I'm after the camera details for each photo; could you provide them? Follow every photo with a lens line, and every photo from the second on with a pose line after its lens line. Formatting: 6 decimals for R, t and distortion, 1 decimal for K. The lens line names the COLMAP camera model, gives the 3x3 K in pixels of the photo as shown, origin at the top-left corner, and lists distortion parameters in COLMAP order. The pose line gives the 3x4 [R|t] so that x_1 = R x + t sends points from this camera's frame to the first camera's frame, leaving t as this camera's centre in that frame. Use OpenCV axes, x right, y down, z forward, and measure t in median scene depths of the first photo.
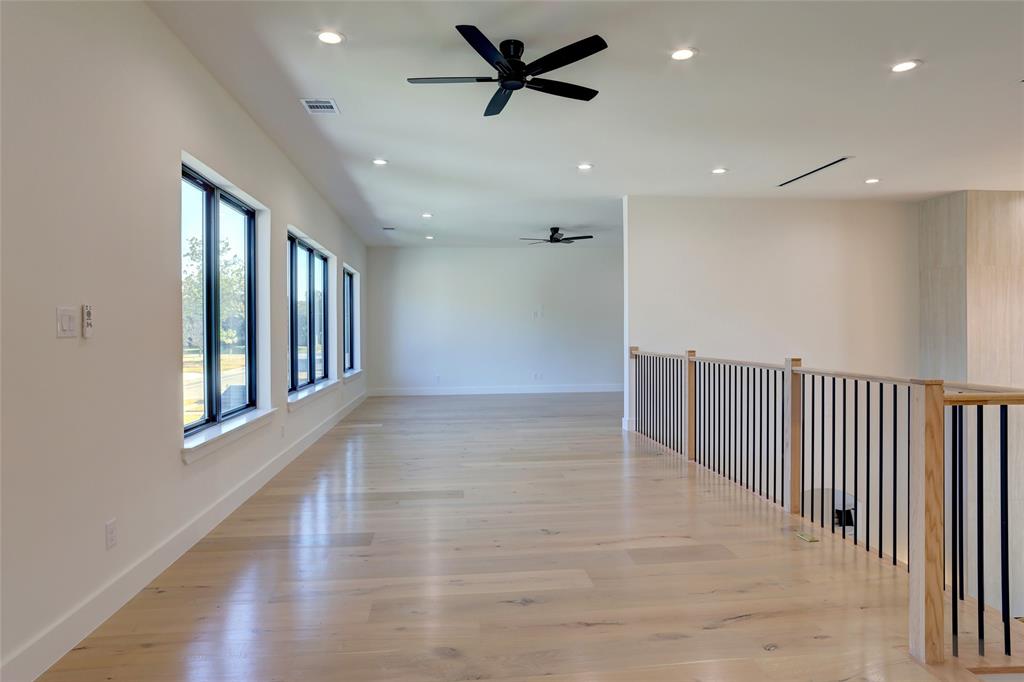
lens RADIAL K [[585.2, 0, 512.8], [0, 585.2, 339.1], [0, 0, 1]] dist [0.006559, 0.001672]
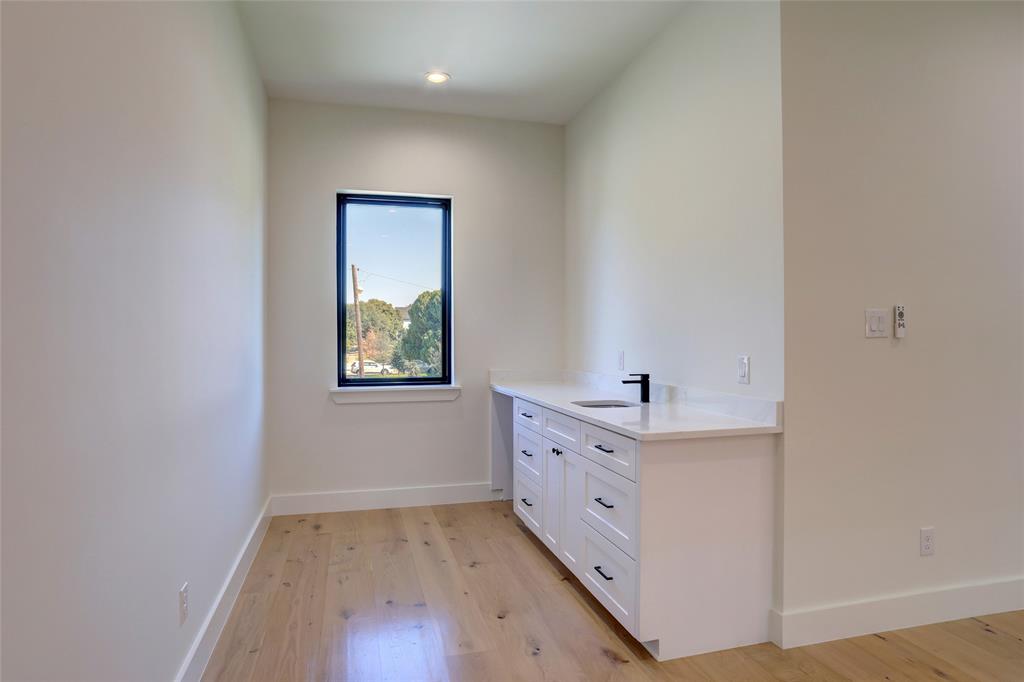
lens RADIAL K [[585.2, 0, 511.6], [0, 585.2, 340.7], [0, 0, 1]] dist [0.006559, 0.001672]
pose [[0.104818, 0.013047, -0.994406, 0.212881], [-0.006674, 0.999901, 0.012415, -0.006167], [0.994469, 0.005336, 0.104895, 0.228800]]
